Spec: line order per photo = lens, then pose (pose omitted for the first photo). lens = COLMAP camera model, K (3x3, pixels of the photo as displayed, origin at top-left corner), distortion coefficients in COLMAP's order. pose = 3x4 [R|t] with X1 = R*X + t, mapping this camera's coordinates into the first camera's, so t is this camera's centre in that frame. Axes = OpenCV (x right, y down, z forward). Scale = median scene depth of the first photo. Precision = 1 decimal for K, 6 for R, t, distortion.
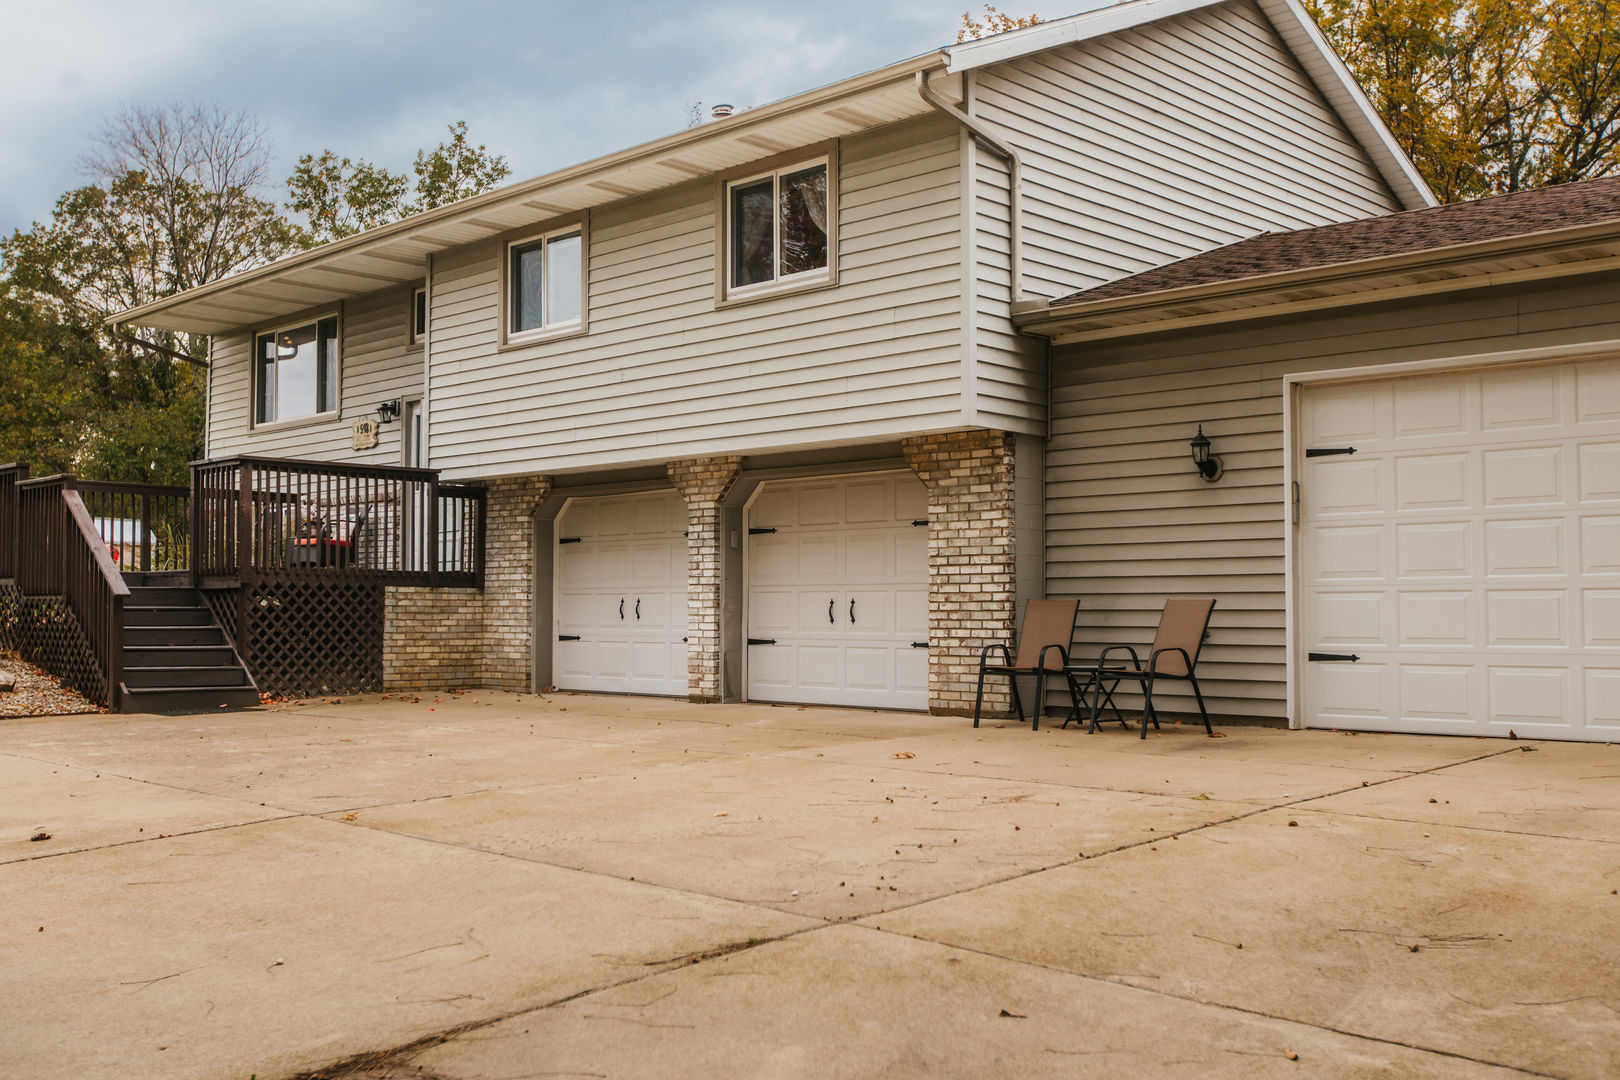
lens RADIAL K [[1591.2, 0, 810.0], [0, 1591.2, 540.0], [0, 0, 1]] dist [-0.011229, 0.002882]
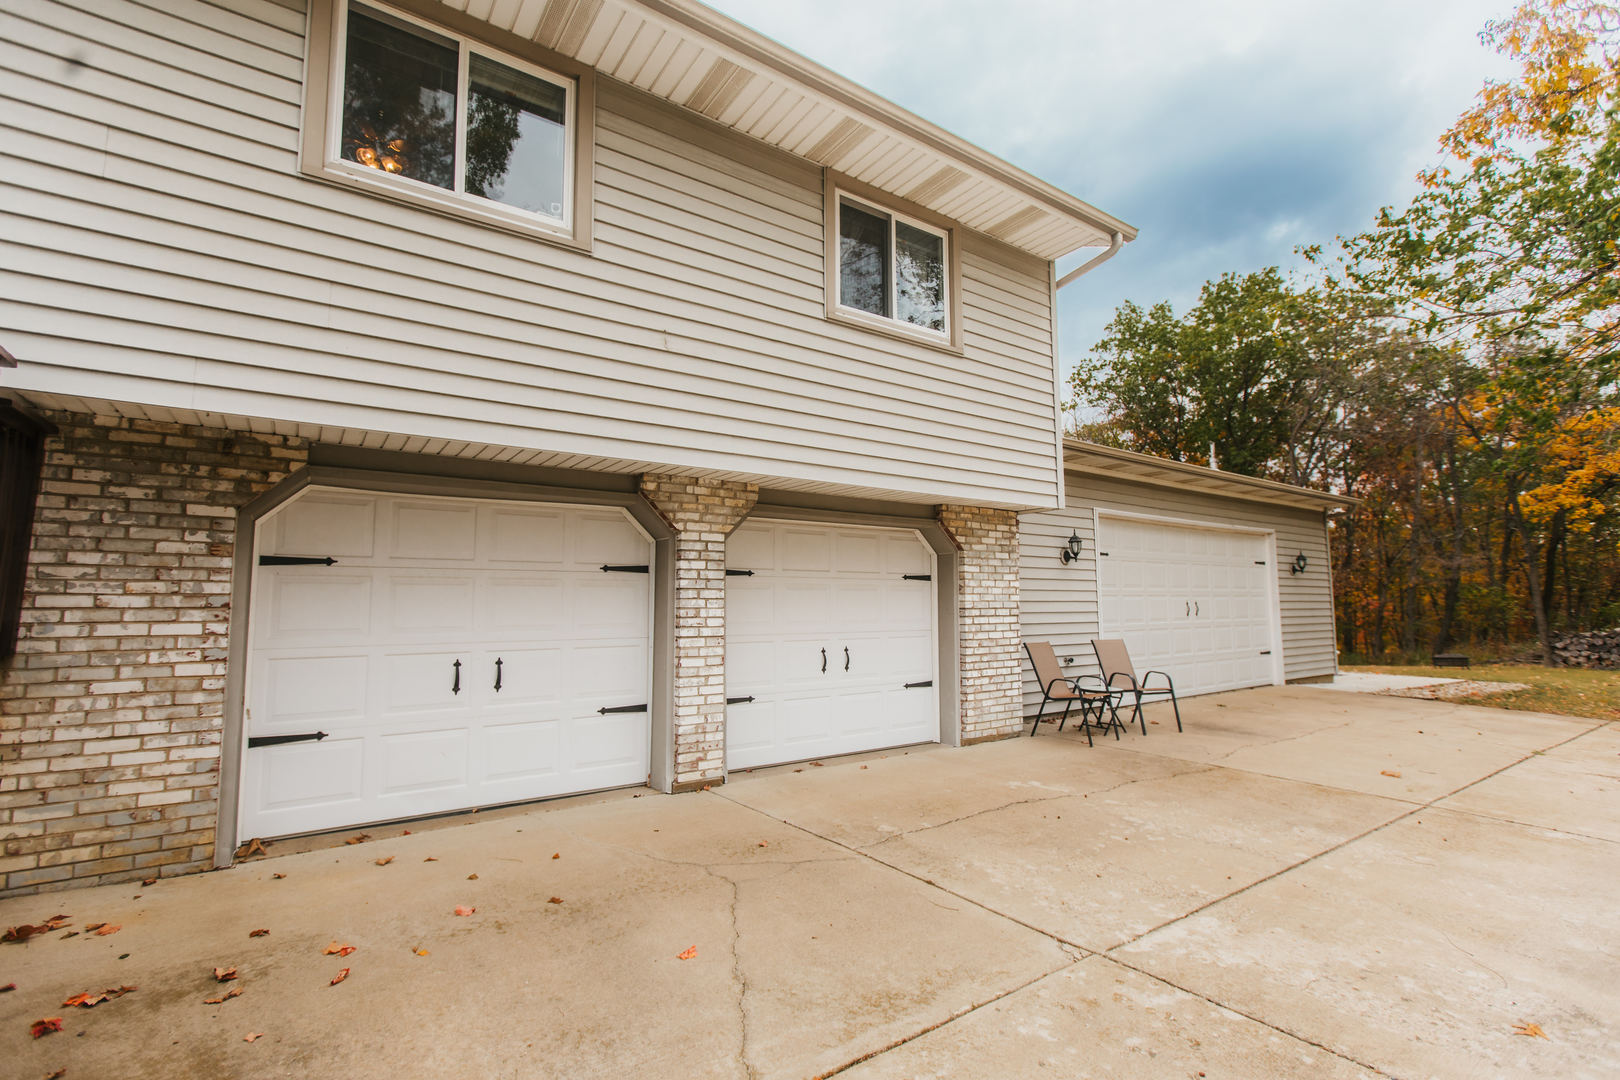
lens RADIAL K [[733.9, 0, 810.0], [0, 733.9, 540.0], [0, 0, 1]] dist [-0.000876, 0.000437]
pose [[0.189478, 0.087000, 0.978023, -0.459034], [-0.041013, 0.995899, -0.080644, 0.008072], [-0.981028, -0.024832, 0.192269, 0.964473]]
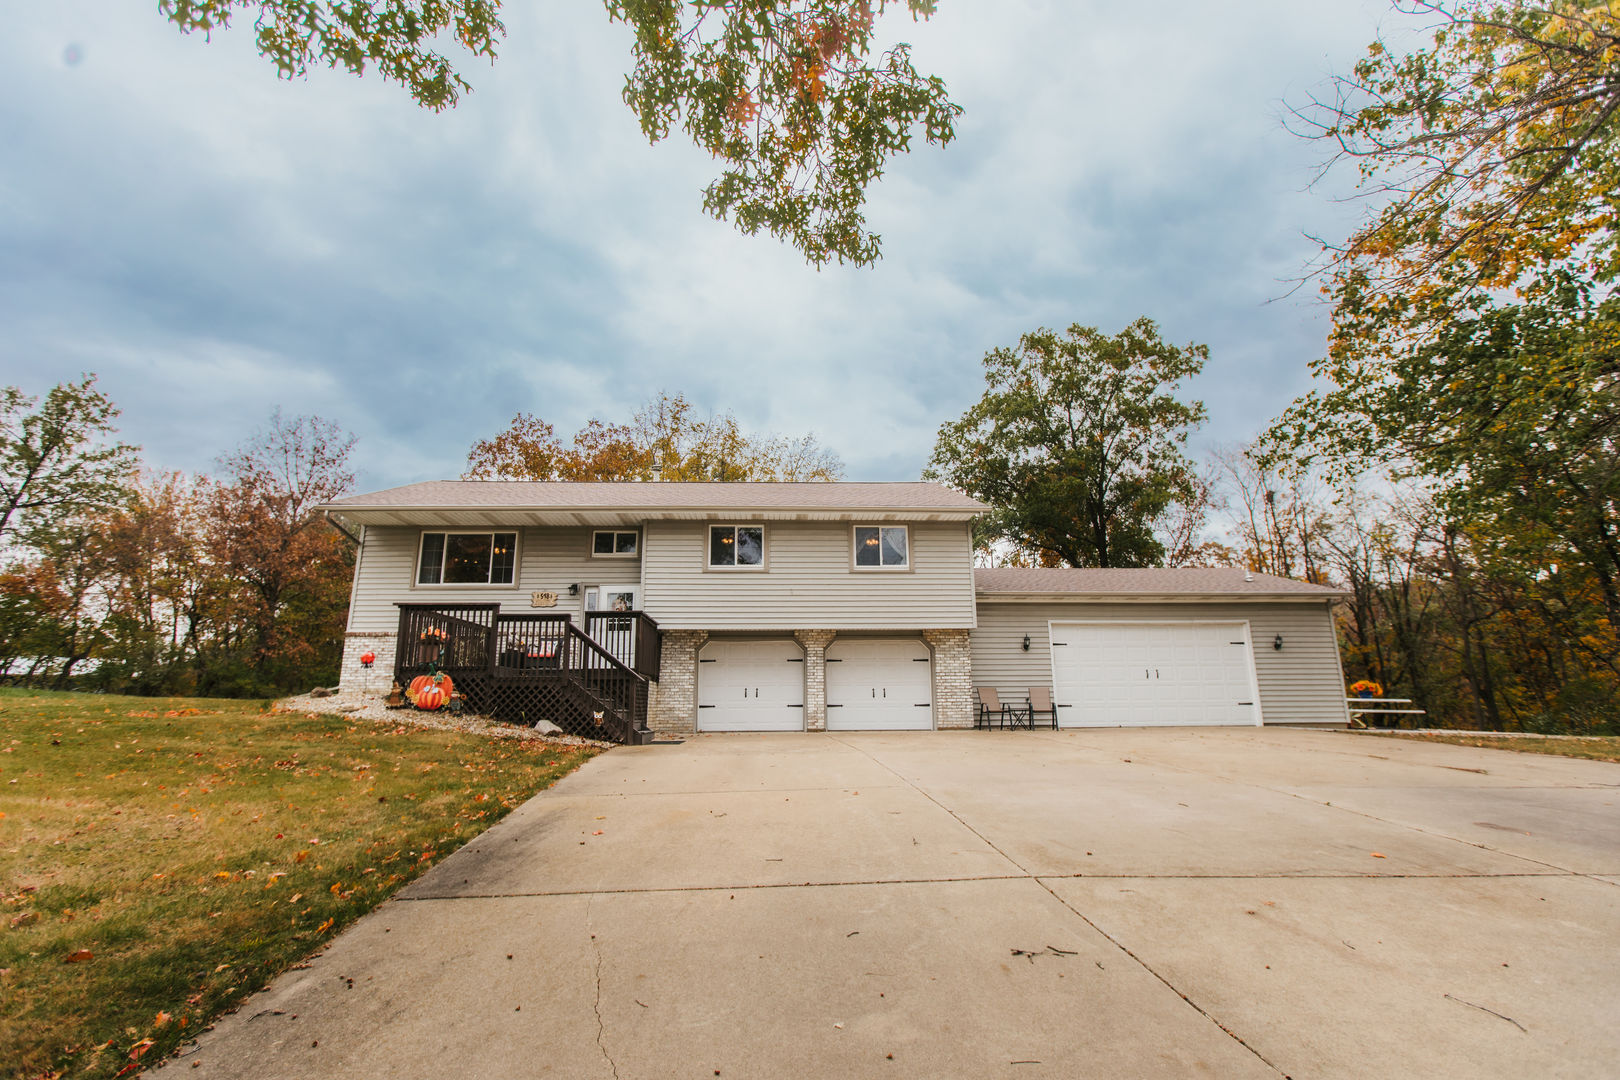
lens RADIAL K [[745.0, 0, 810.0], [0, 745.0, 540.0], [0, 0, 1]] dist [-0.001356, 0.000636]
pose [[0.687155, 0.157143, 0.709313, -1.003573], [-0.026244, 0.981059, -0.191922, 0.037428], [-0.726037, 0.113265, 0.678263, 0.231326]]
